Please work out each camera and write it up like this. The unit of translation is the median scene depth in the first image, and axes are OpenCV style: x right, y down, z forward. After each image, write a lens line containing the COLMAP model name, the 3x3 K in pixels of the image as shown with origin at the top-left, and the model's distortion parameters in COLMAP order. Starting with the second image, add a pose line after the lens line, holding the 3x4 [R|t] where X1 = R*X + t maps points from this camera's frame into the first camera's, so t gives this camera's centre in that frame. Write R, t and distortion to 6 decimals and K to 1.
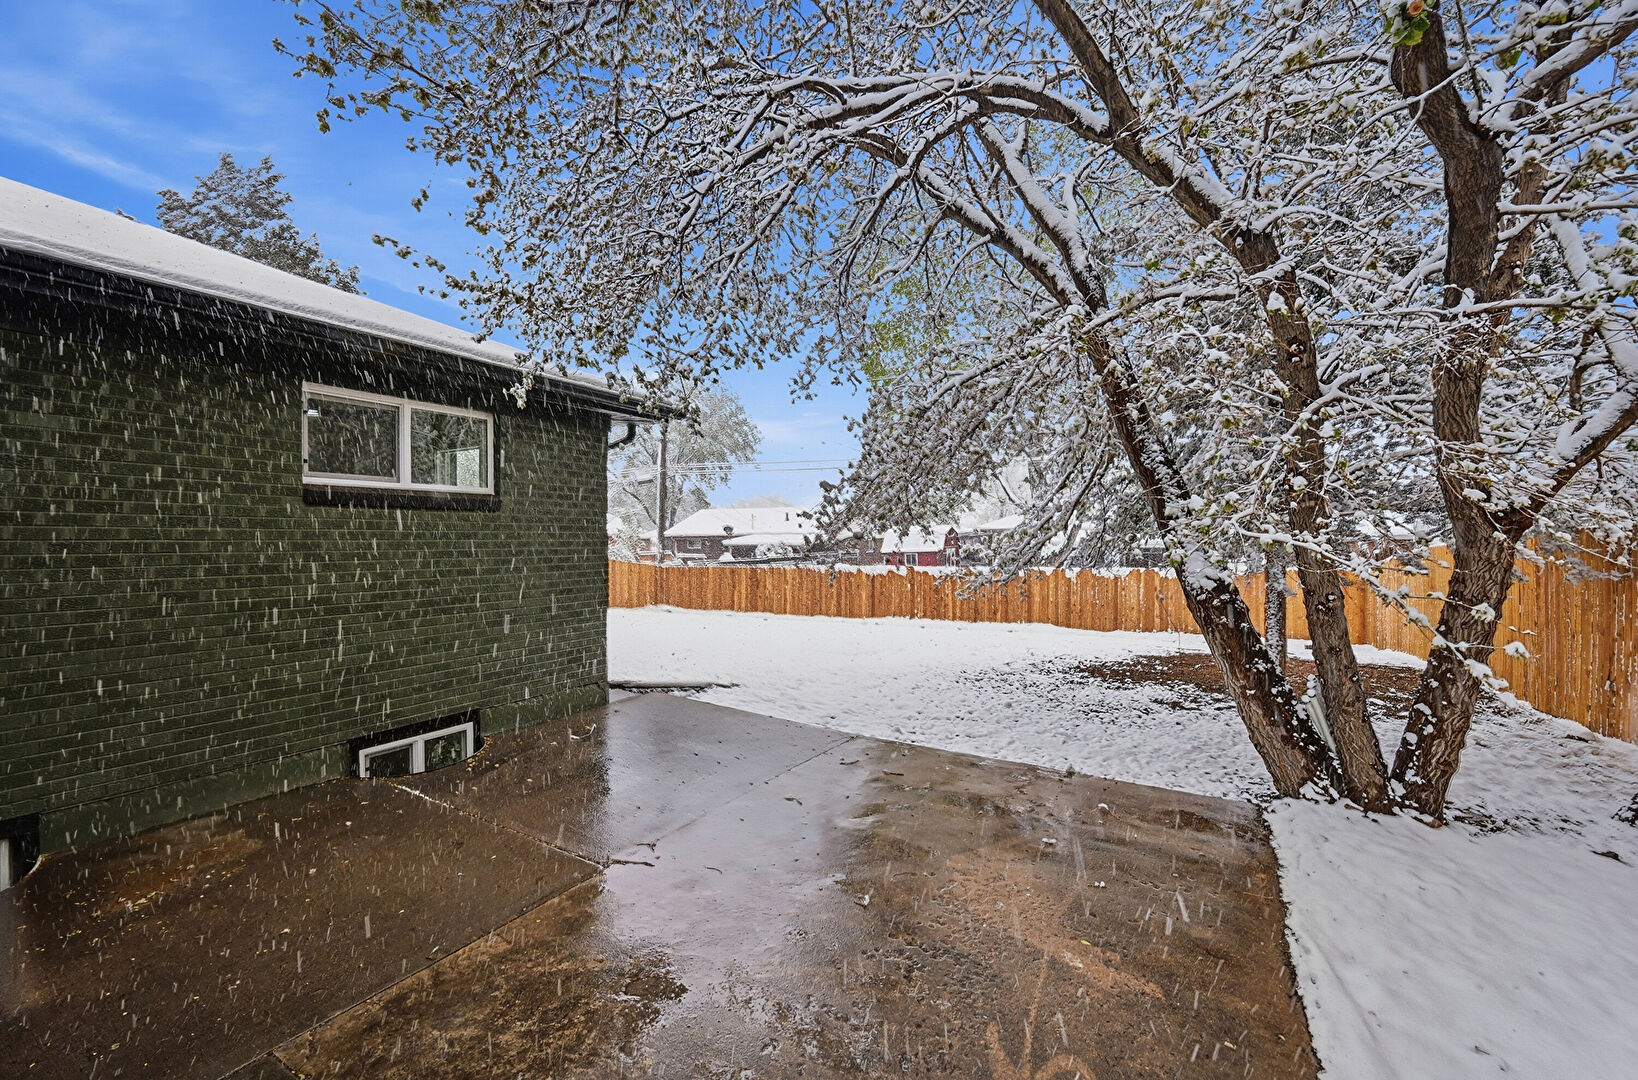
lens RADIAL K [[649.6, 0, 819.4], [0, 649.6, 542.6], [0, 0, 1]] dist [0.001879, 0.000059]
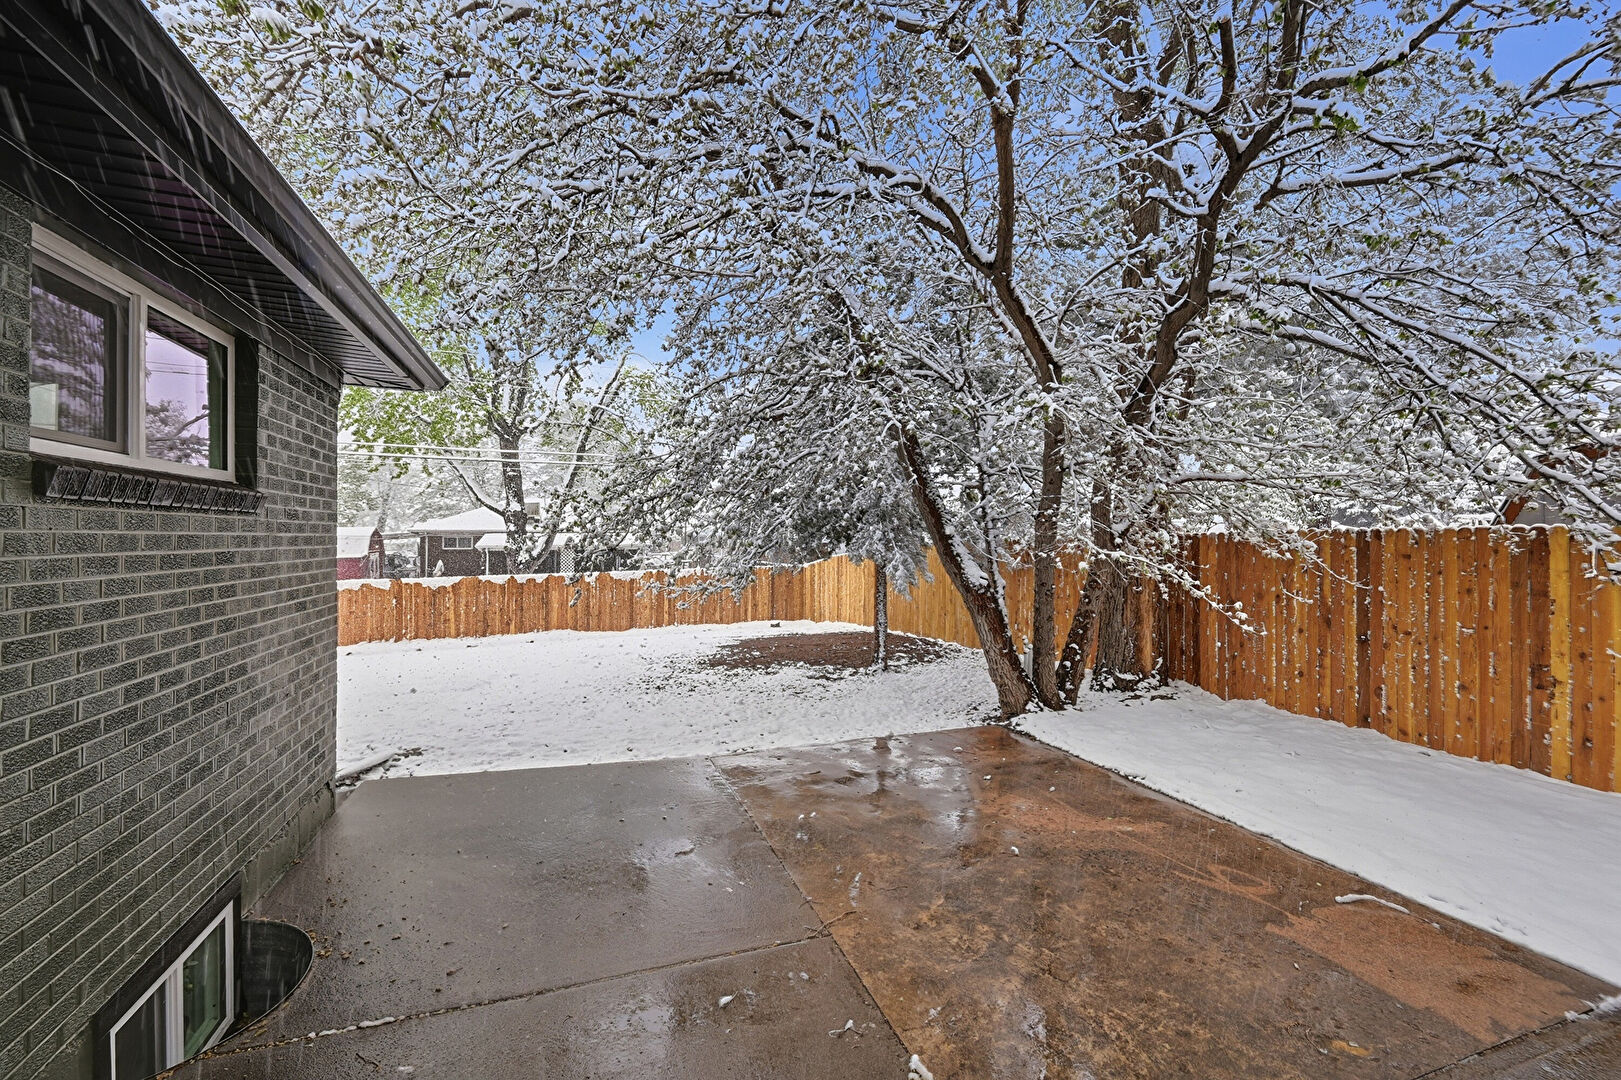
lens RADIAL K [[650.5, 0, 810.9], [0, 650.5, 538.1], [0, 0, 1]] dist [-0.000430, -0.000435]
pose [[0.649686, 0.003178, 0.760196, -0.534907], [0.004601, 0.999957, -0.008113, -0.018070], [-0.760189, 0.008768, 0.649643, 0.230282]]
